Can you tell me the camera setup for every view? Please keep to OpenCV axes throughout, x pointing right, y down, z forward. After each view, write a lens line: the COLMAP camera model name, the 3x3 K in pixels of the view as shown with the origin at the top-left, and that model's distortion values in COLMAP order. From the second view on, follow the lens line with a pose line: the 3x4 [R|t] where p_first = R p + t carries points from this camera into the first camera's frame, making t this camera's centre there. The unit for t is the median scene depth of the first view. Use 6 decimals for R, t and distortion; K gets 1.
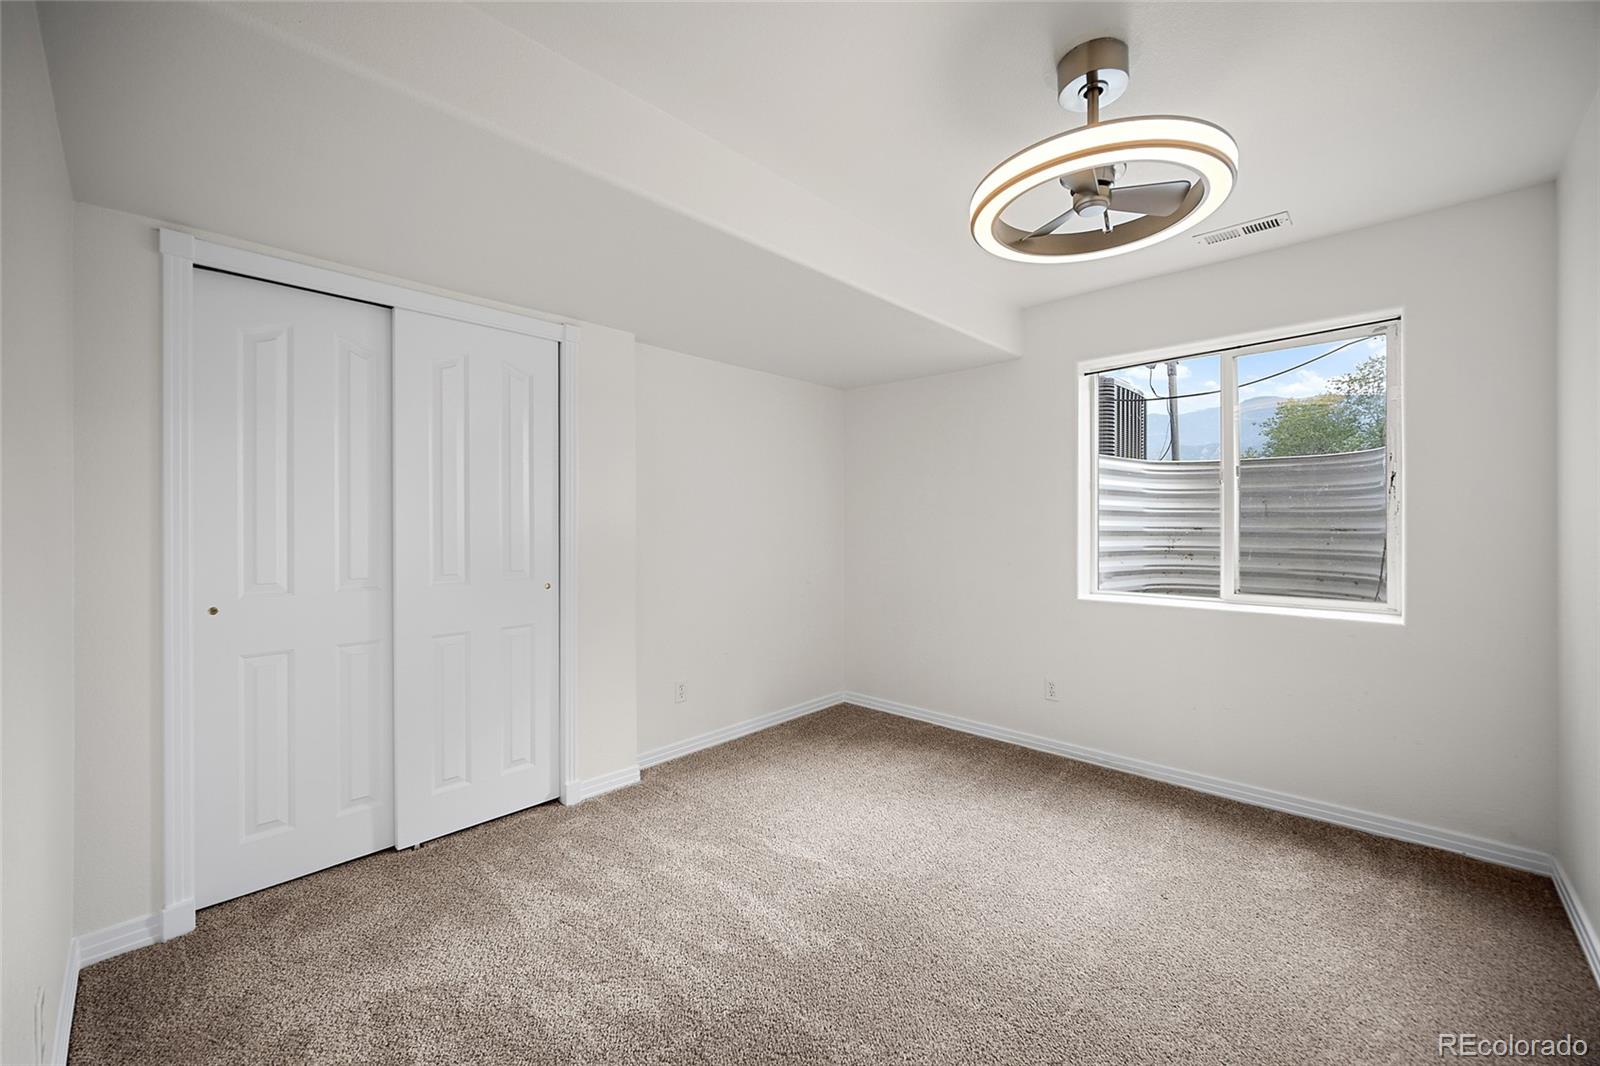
lens RADIAL K [[636.0, 0, 799.0], [0, 636.0, 529.9], [0, 0, 1]] dist [0.000660, 0.000026]
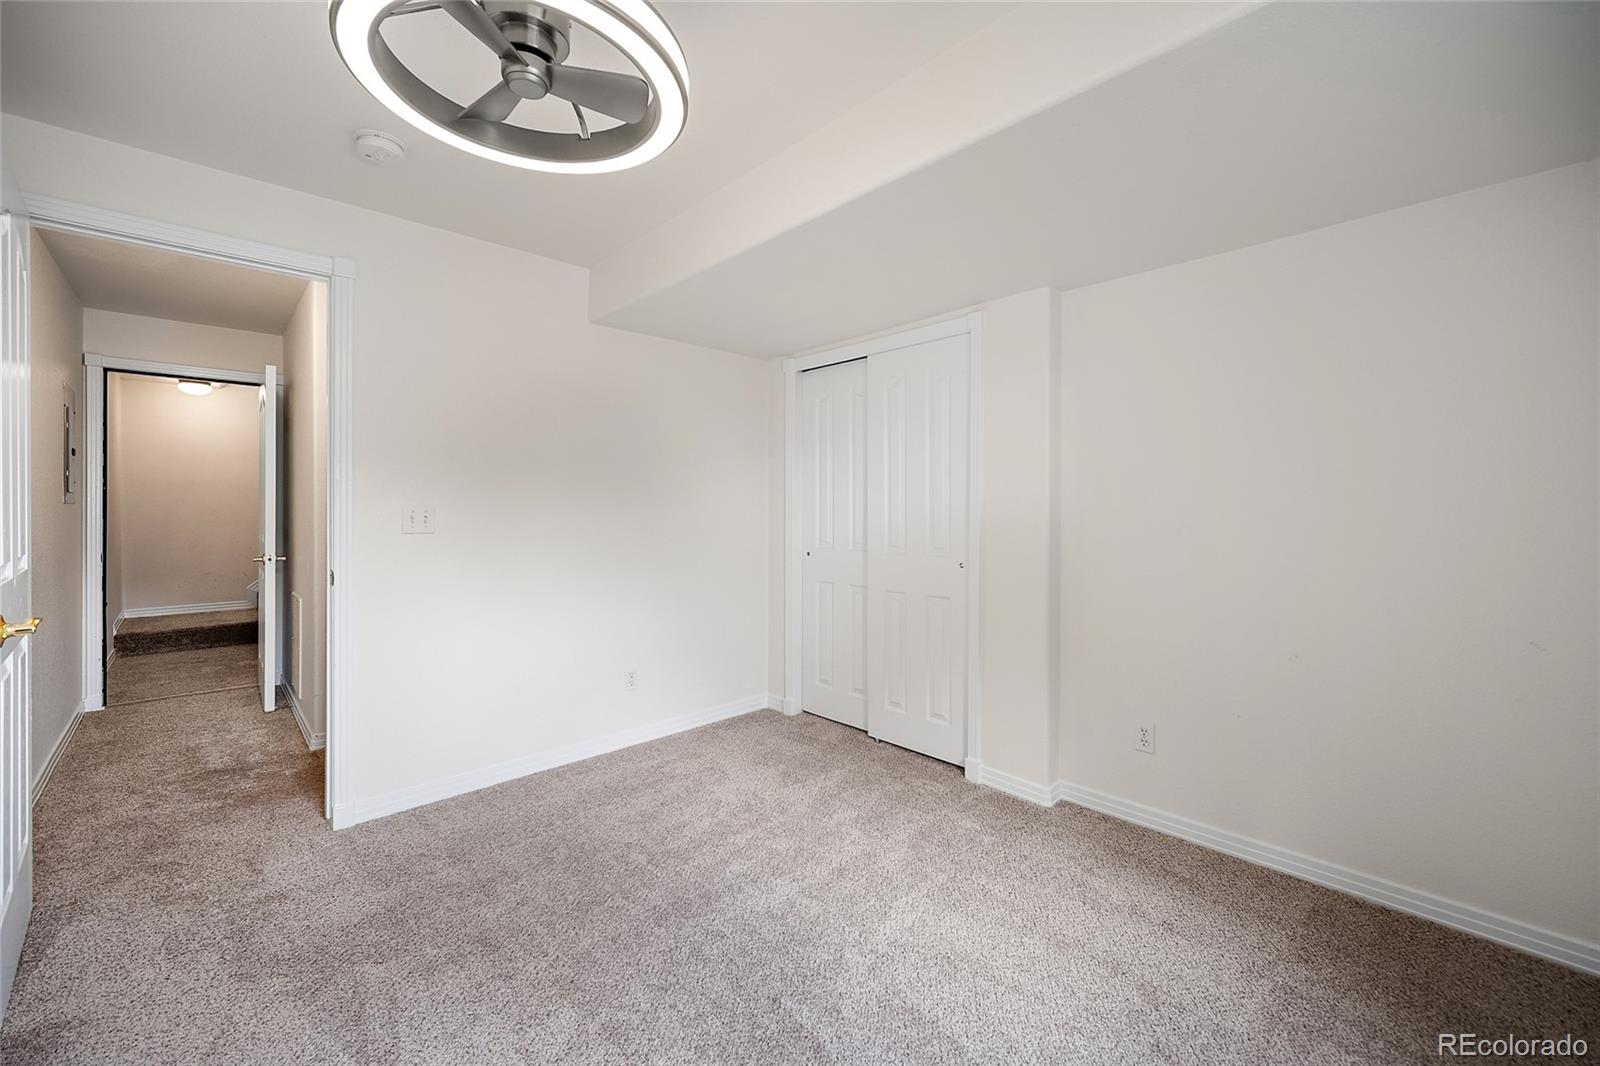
lens RADIAL K [[636.0, 0, 799.0], [0, 636.0, 529.9], [0, 0, 1]] dist [0.000660, 0.000026]
pose [[-0.051486, 0.040235, -0.997863, 0.769601], [-0.007089, 0.999148, 0.040653, -0.019079], [0.998649, 0.009167, -0.051157, 0.877349]]
